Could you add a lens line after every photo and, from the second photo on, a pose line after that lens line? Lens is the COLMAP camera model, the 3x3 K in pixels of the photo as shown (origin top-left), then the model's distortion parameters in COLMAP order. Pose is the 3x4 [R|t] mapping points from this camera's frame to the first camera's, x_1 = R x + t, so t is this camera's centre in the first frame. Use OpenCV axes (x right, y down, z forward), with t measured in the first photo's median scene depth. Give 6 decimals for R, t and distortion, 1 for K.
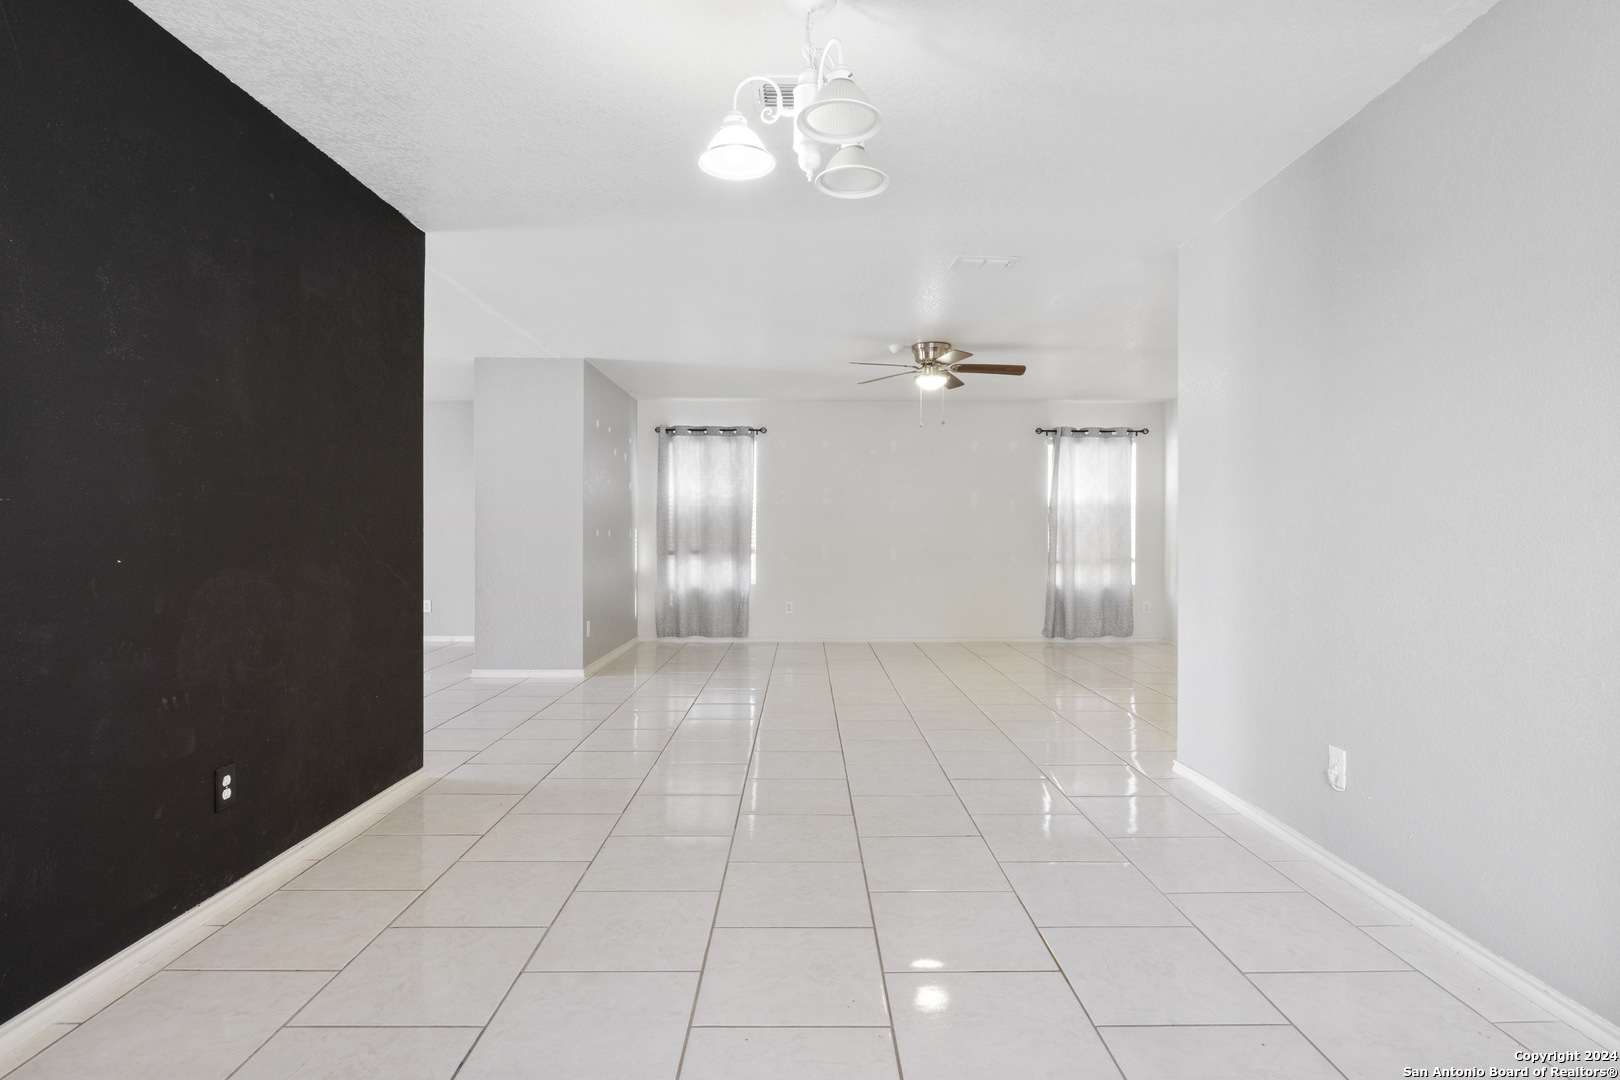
lens RADIAL K [[800.7, 0, 809.9], [0, 800.7, 536.0], [0, 0, 1]] dist [-0.004250, -0.001192]
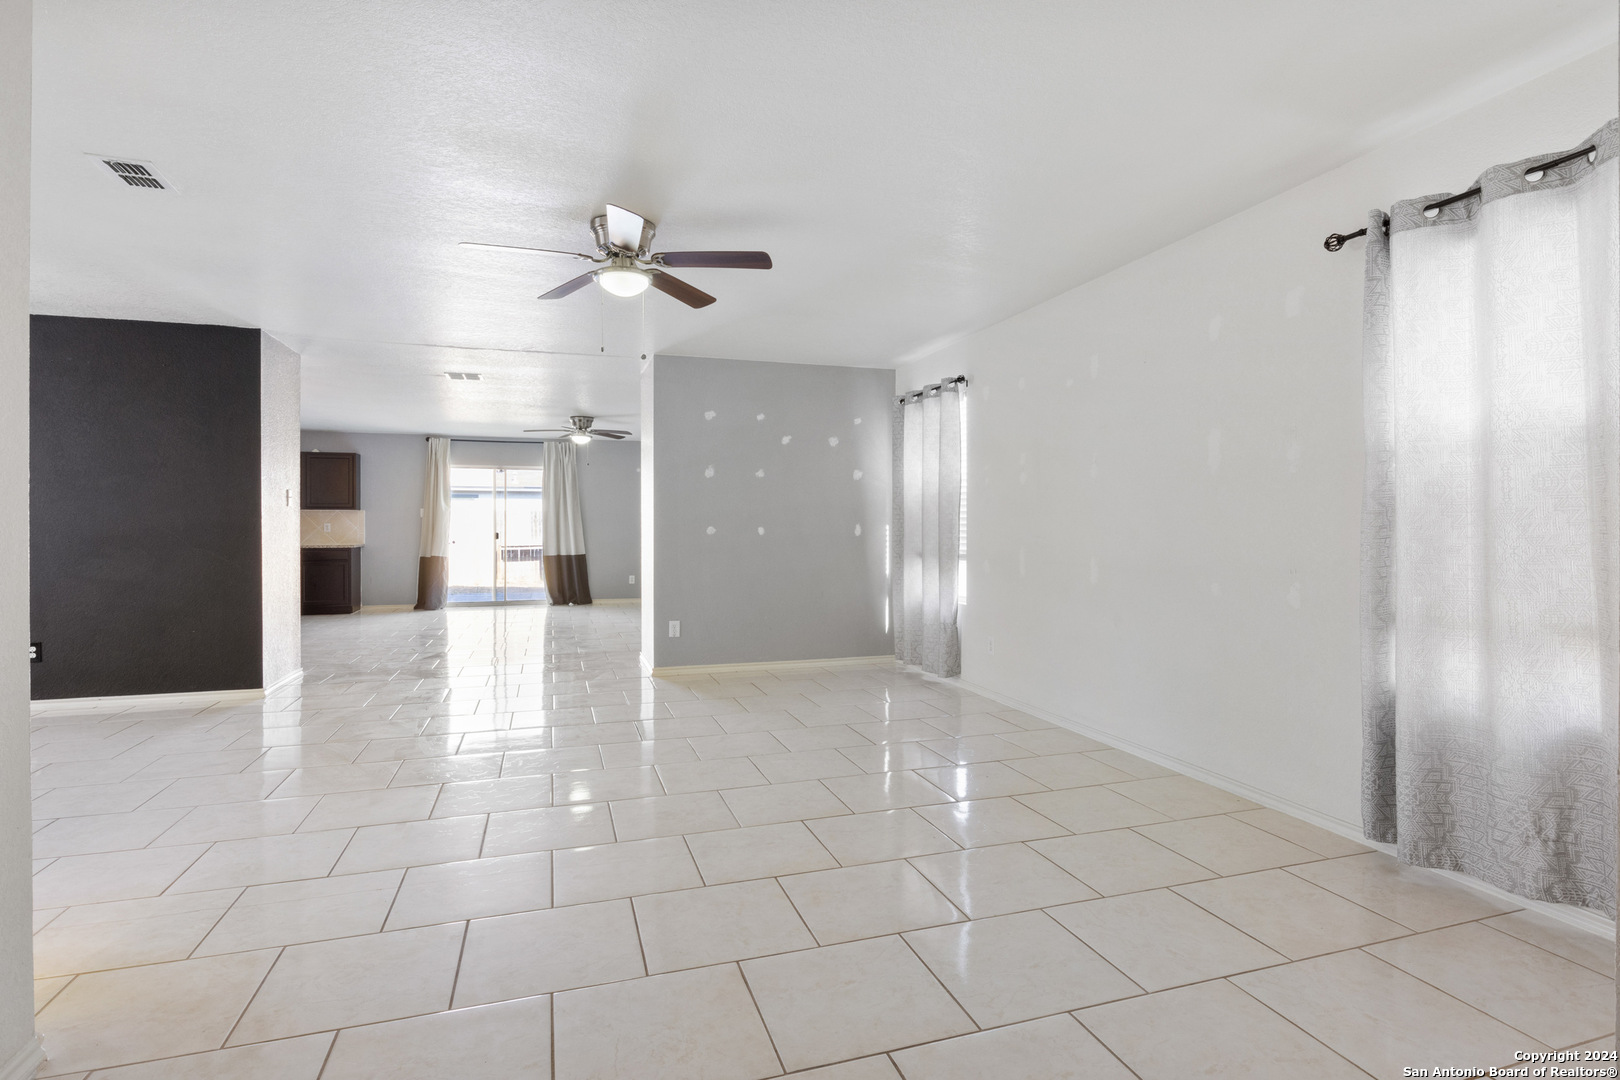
lens RADIAL K [[811.2, 0, 812.6], [0, 811.2, 528.0], [0, 0, 1]] dist [-0.003584, -0.000419]
pose [[0.303733, -0.004006, -0.952749, 0.557288], [-0.004784, 0.999972, -0.005730, -0.000712], [0.952745, 0.006299, 0.303706, 0.668113]]
